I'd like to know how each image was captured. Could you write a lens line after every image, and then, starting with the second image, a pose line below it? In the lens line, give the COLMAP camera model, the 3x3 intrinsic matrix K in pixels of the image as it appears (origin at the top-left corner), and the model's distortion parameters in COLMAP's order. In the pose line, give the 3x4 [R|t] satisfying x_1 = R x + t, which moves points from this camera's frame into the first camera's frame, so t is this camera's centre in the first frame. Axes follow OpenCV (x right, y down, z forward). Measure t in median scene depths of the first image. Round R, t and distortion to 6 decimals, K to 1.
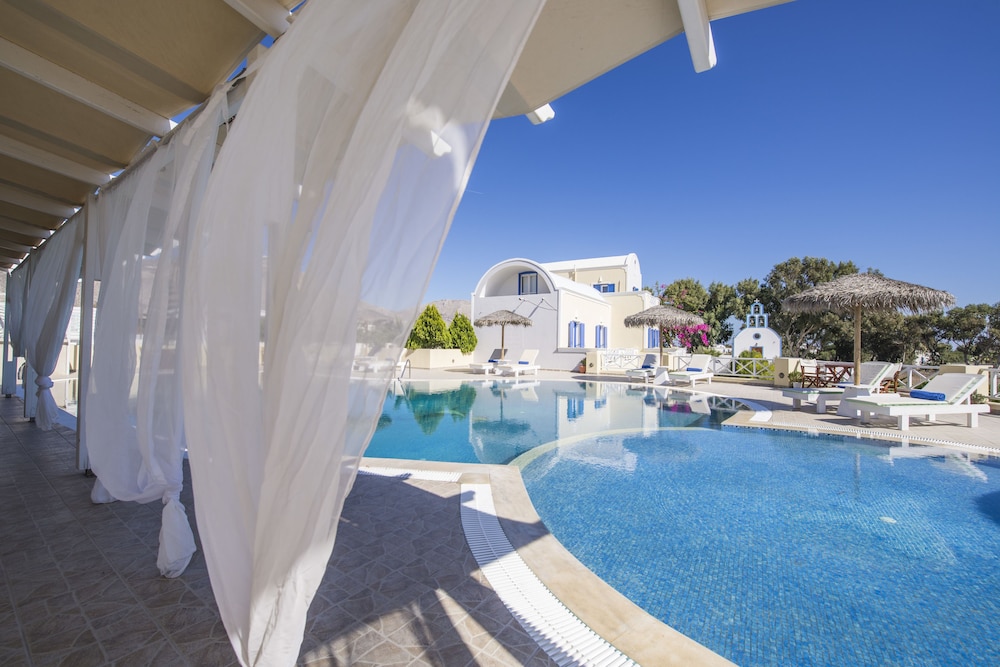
lens RADIAL K [[393.1, 0, 494.0], [0, 393.1, 338.5], [0, 0, 1]] dist [-0.017597, -0.000578]
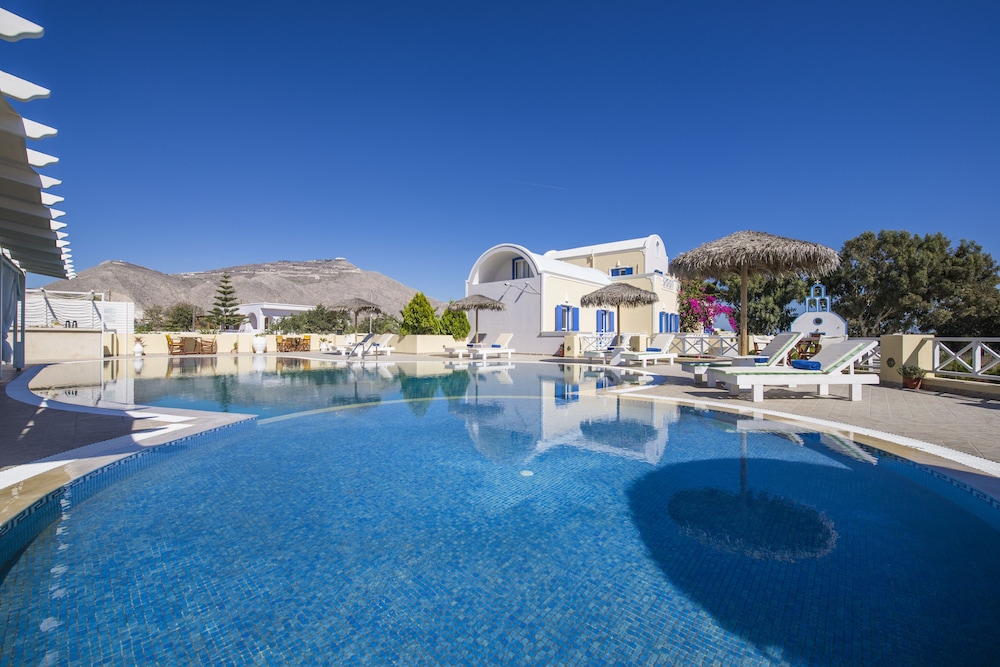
lens RADIAL K [[393.1, 0, 501.7], [0, 393.1, 335.6], [0, 0, 1]] dist [-0.017597, -0.000578]
pose [[0.987938, -0.013131, -0.154294, 0.216662], [0.014387, 0.999872, 0.007026, 0.024523], [0.154182, -0.009161, 0.988000, 0.005952]]
